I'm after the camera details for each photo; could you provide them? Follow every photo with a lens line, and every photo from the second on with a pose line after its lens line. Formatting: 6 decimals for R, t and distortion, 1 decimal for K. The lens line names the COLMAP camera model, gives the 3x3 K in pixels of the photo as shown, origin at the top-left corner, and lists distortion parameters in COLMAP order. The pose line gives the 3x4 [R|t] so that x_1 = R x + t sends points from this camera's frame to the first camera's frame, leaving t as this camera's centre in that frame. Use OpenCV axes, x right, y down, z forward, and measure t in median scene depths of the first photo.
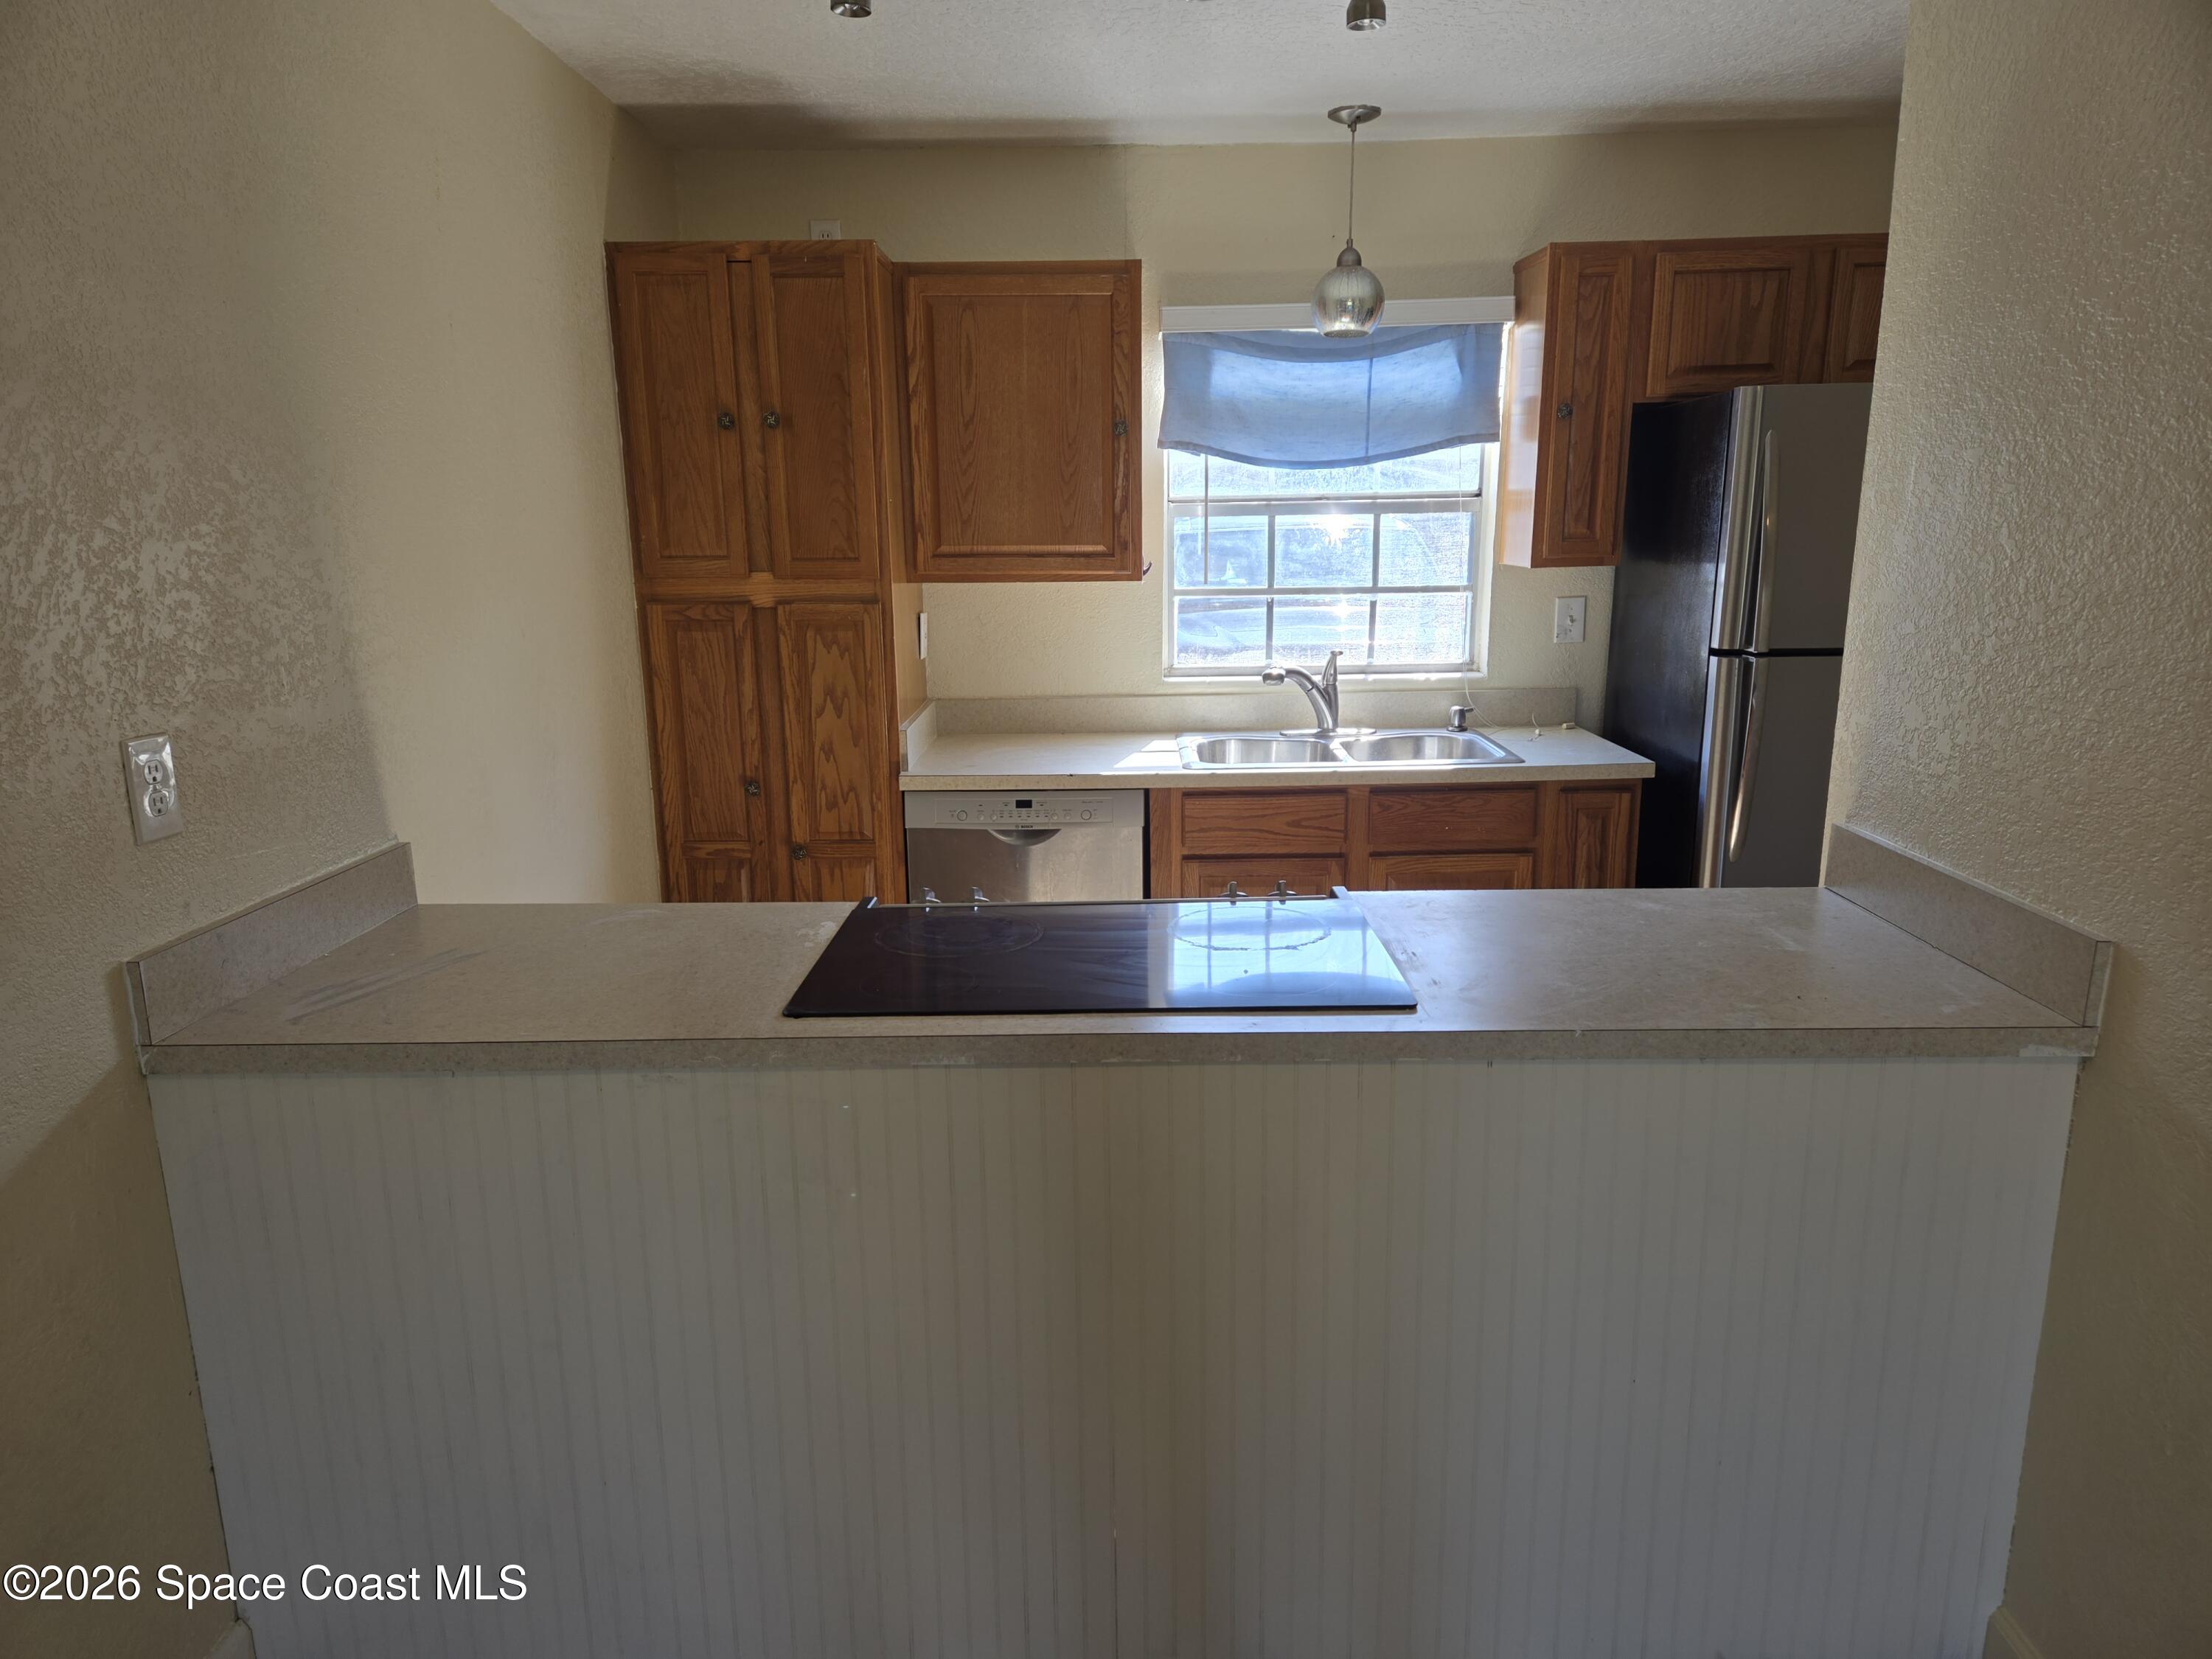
lens RADIAL K [[1448.4, 0, 1104.7], [0, 1448.4, 866.9], [0, 0, 1]] dist [0.095806, -0.100917]
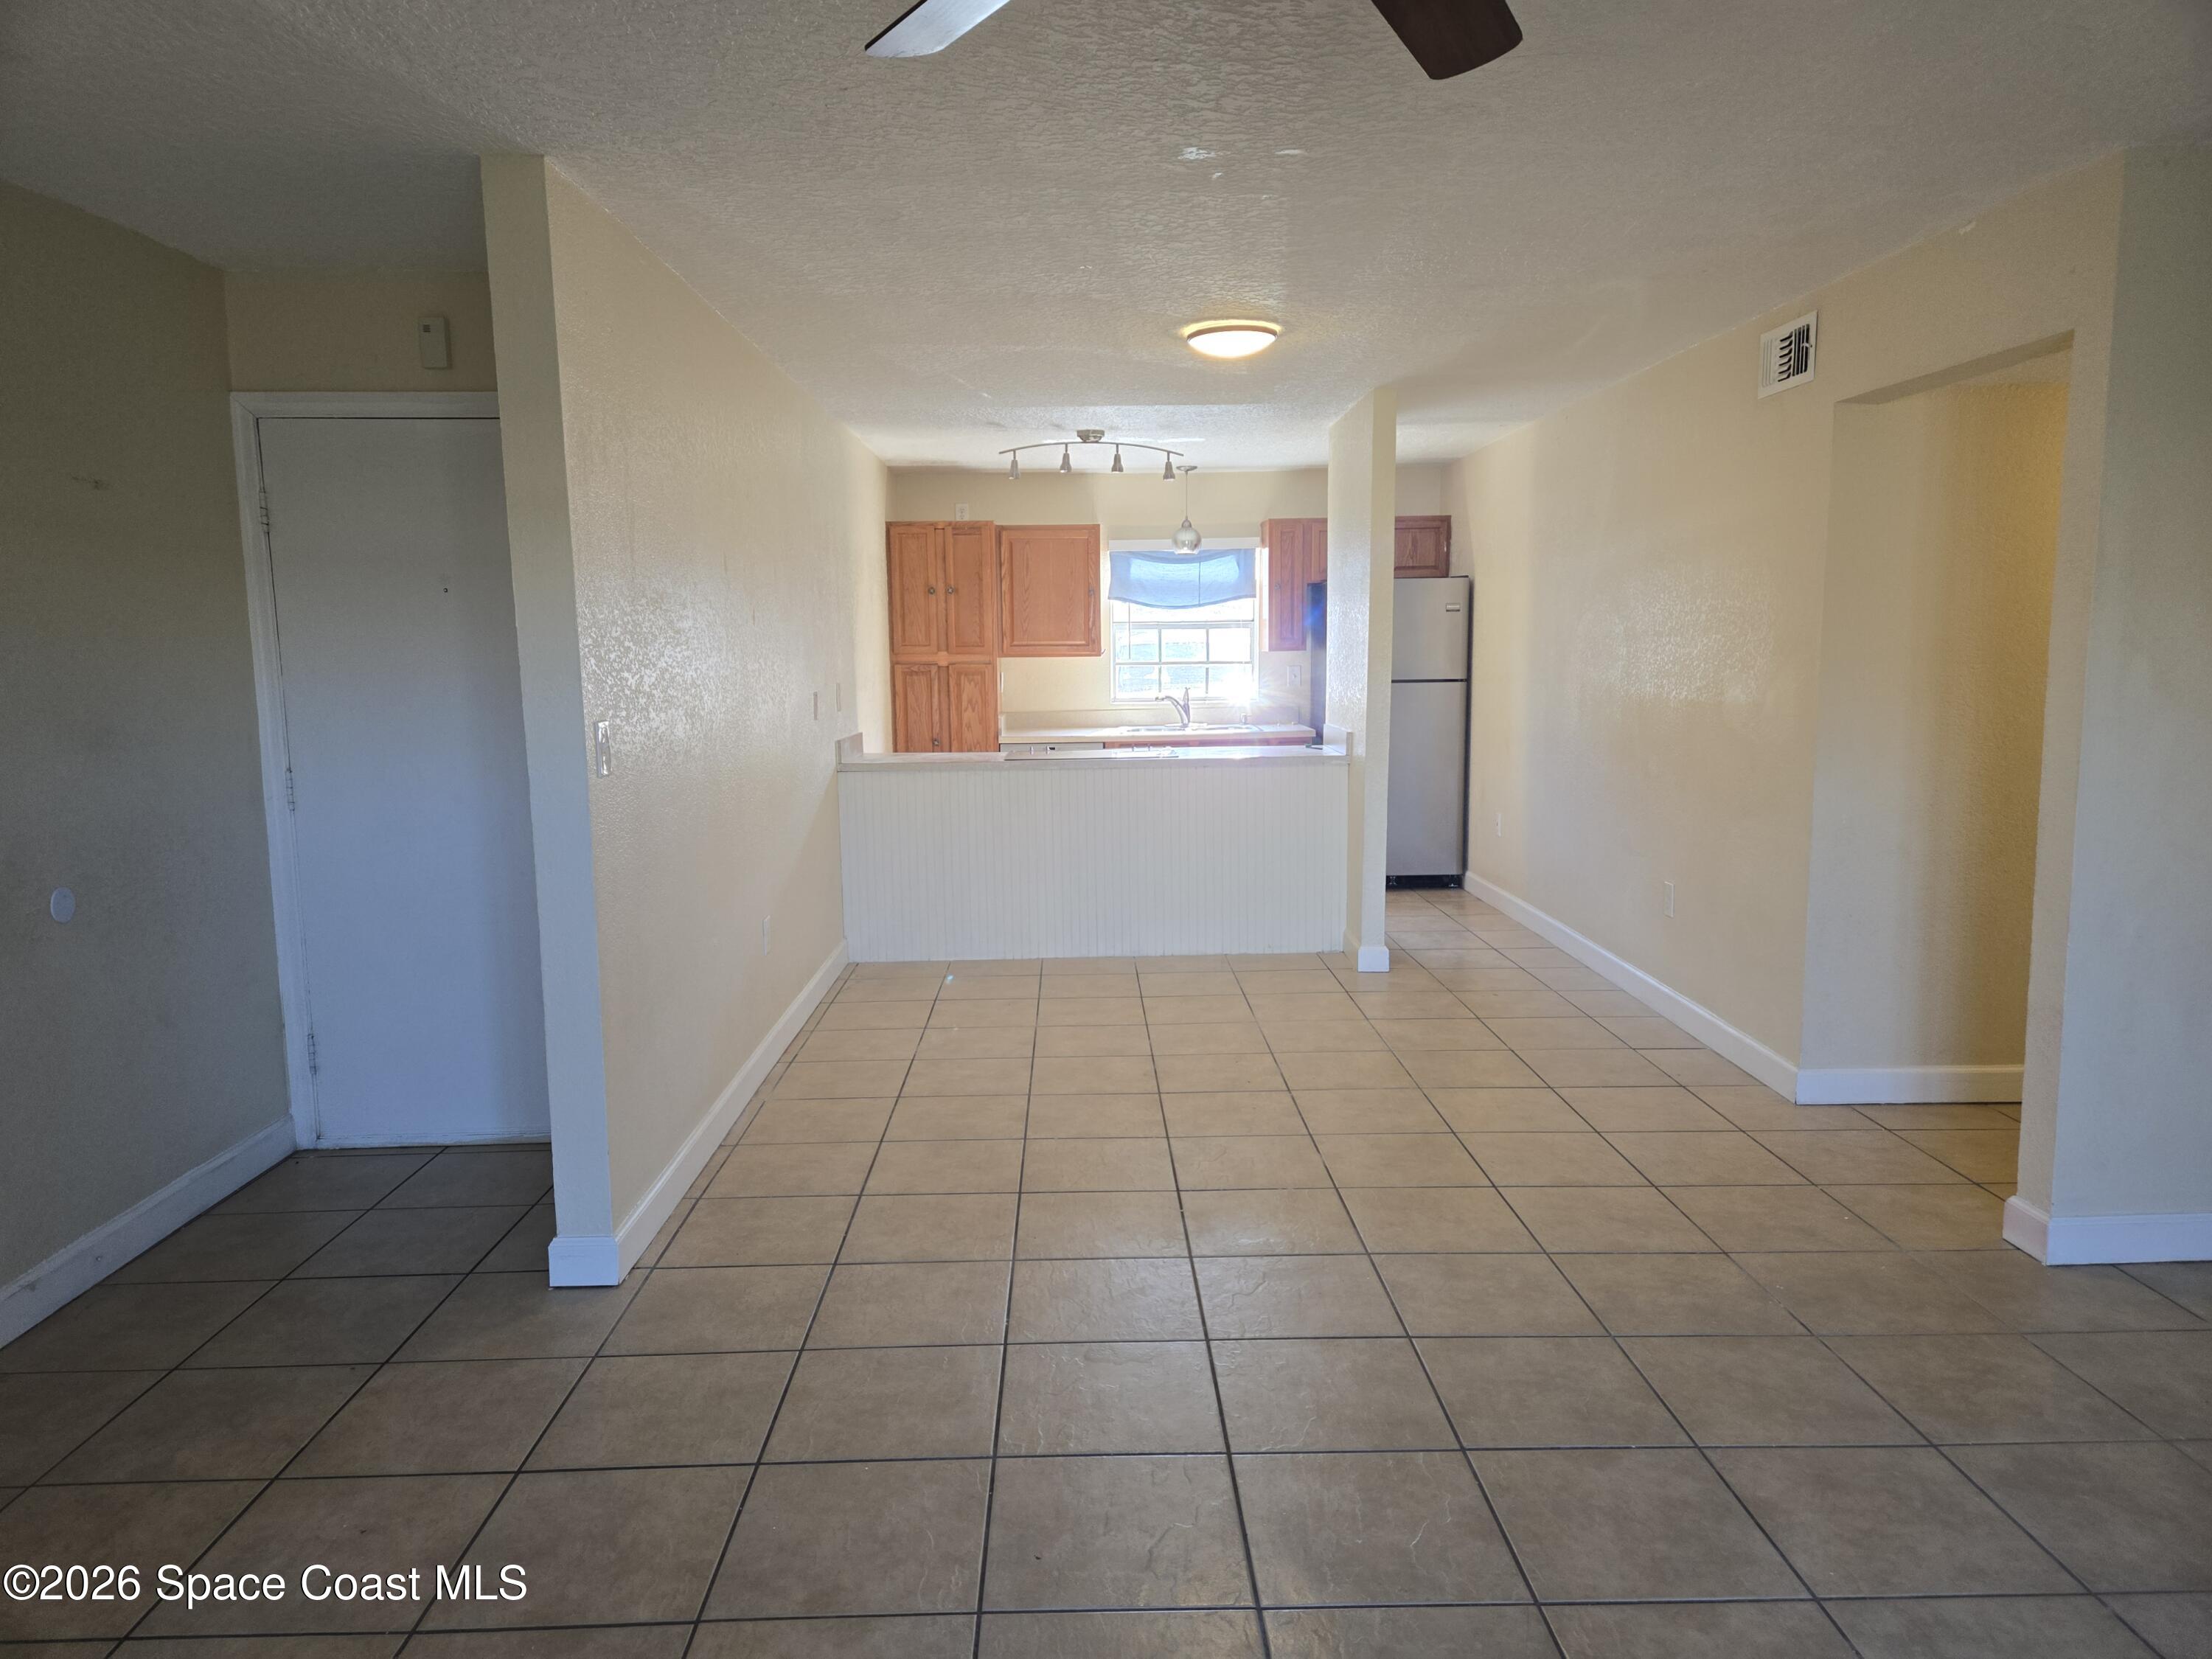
lens RADIAL K [[1448.4, 0, 1104.7], [0, 1448.4, 866.9], [0, 0, 1]] dist [0.095806, -0.100917]
pose [[0.999553, -0.004012, 0.029614, -0.039533], [0.006488, 0.996444, -0.084012, 0.340569], [-0.029172, 0.084167, 0.996025, -1.308507]]
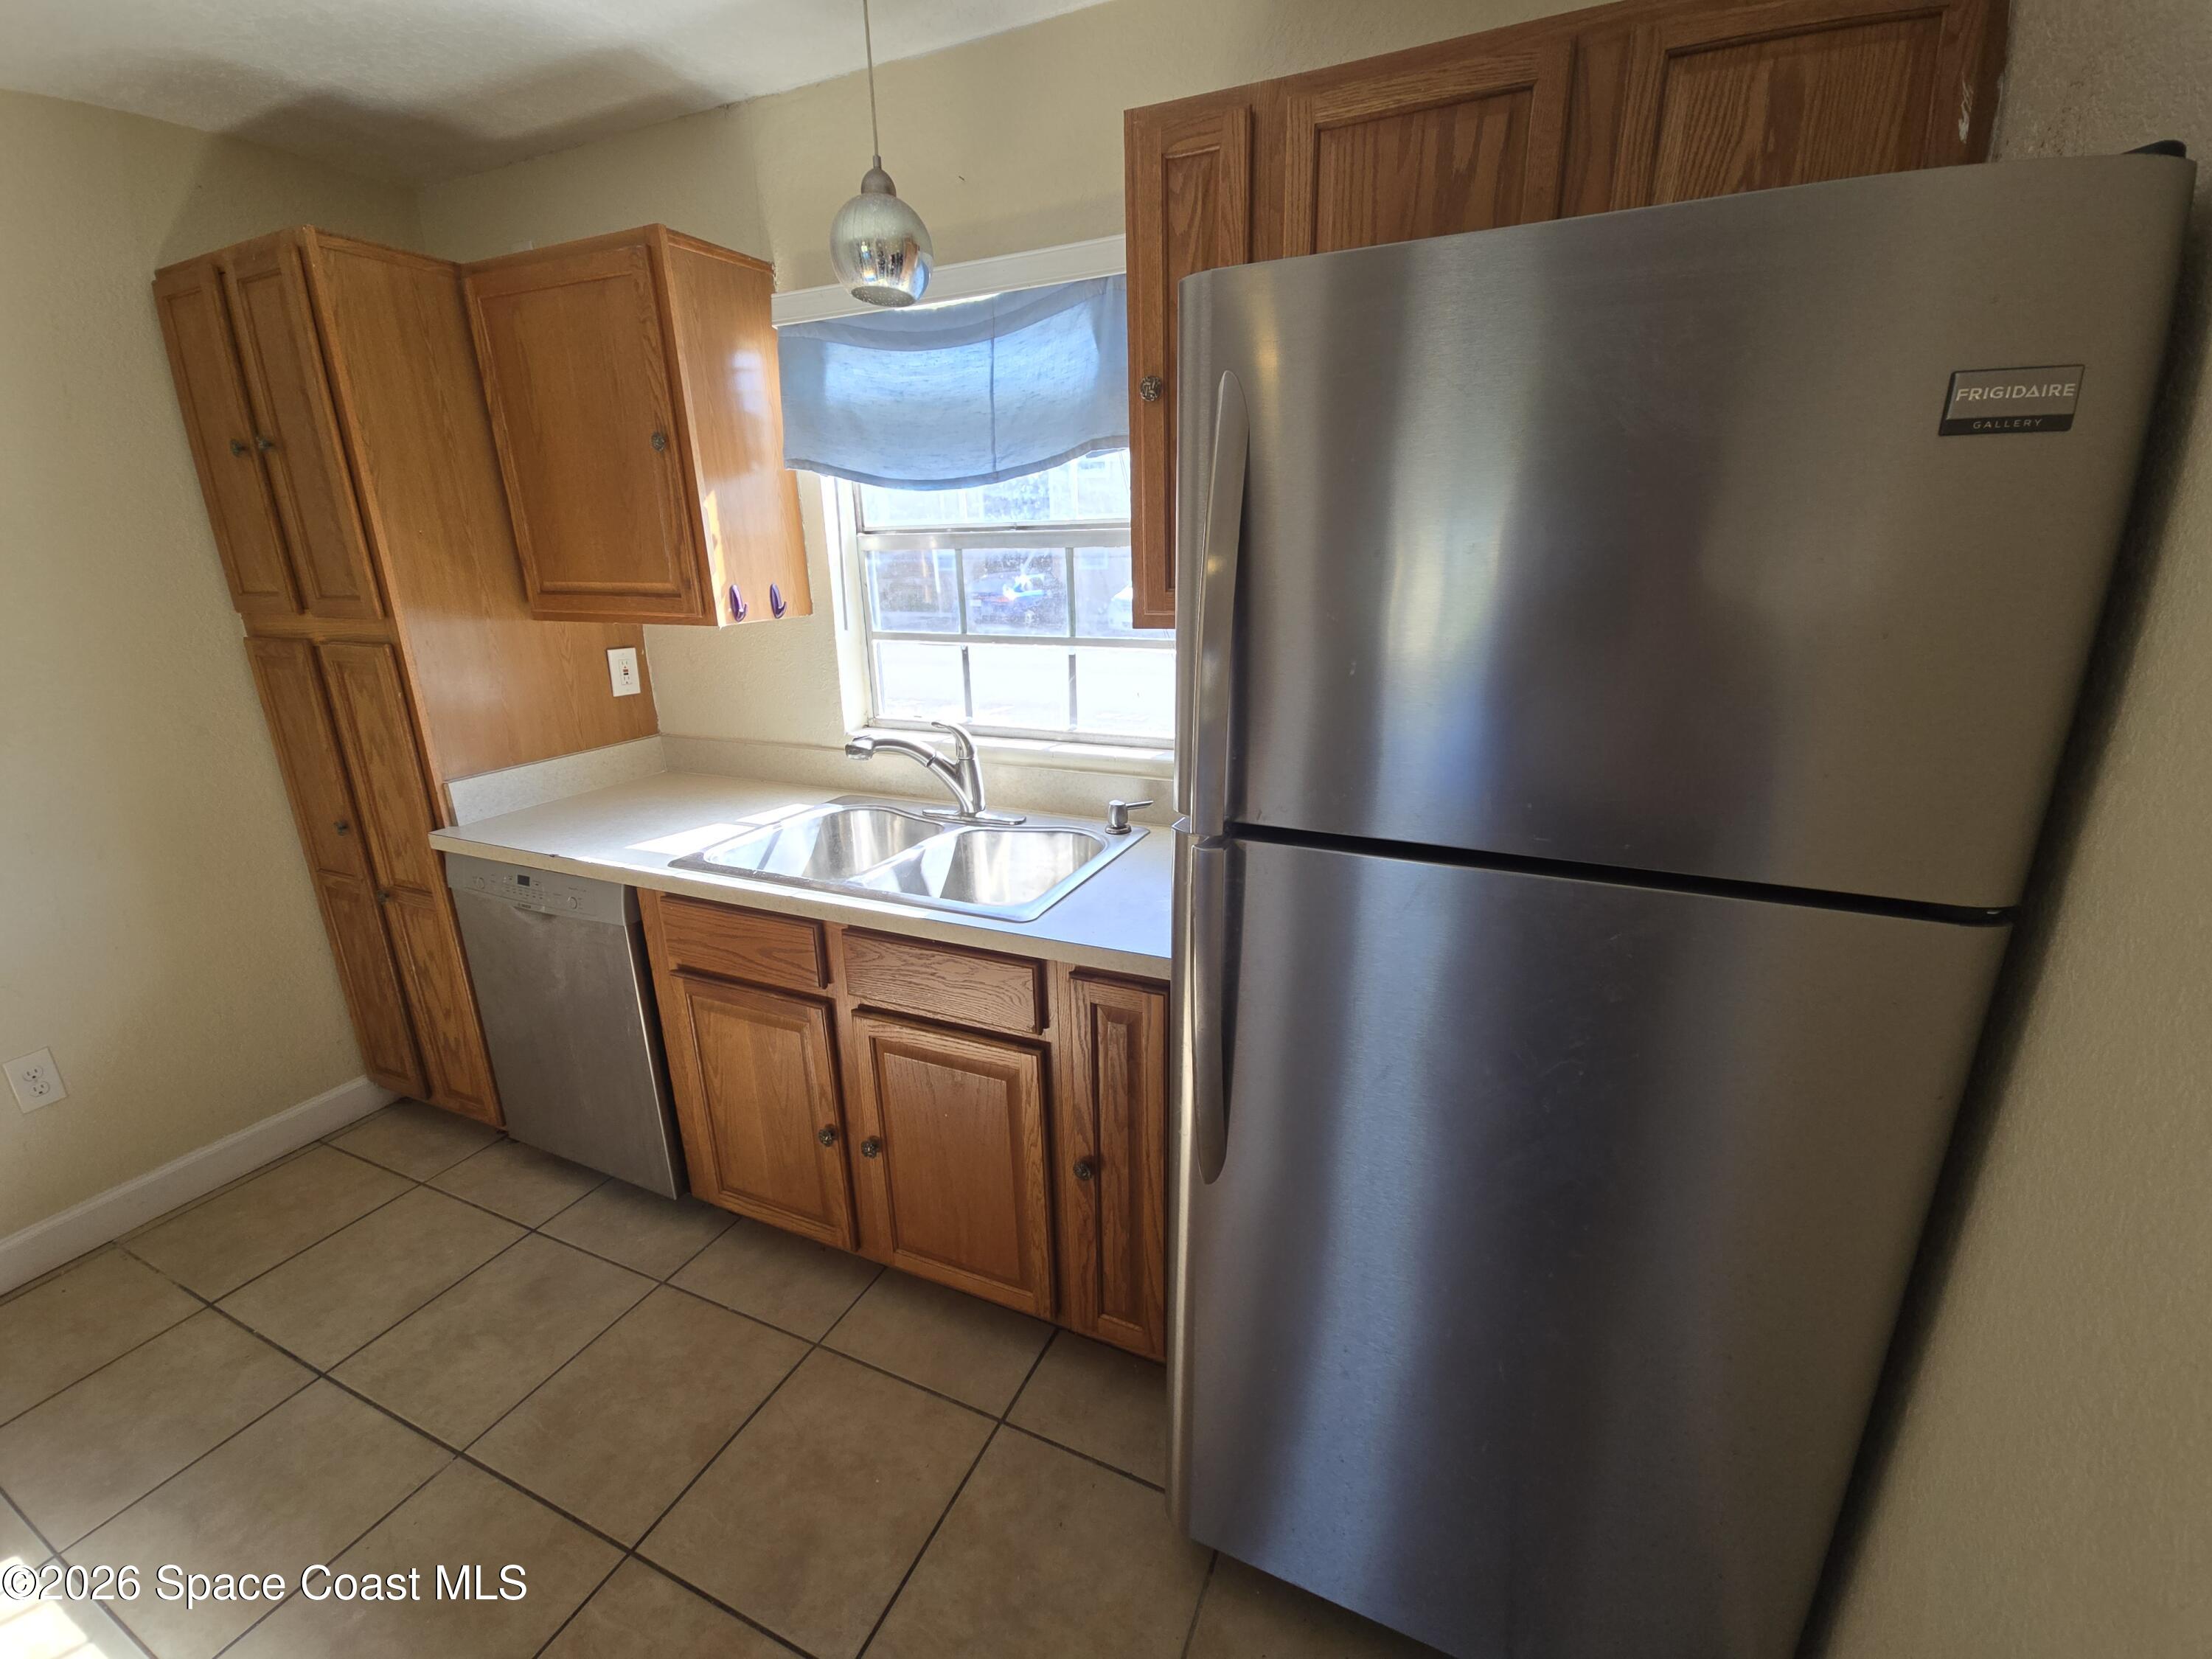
lens RADIAL K [[902.5, 0, 1125.2], [0, 902.5, 825.5], [0, 0, 1]] dist [0.006938, -0.000524]
pose [[0.920891, 0.113449, -0.372946, 0.474057], [-0.090038, 0.992747, 0.079664, -0.150989], [0.379279, -0.039782, 0.924427, 0.624537]]
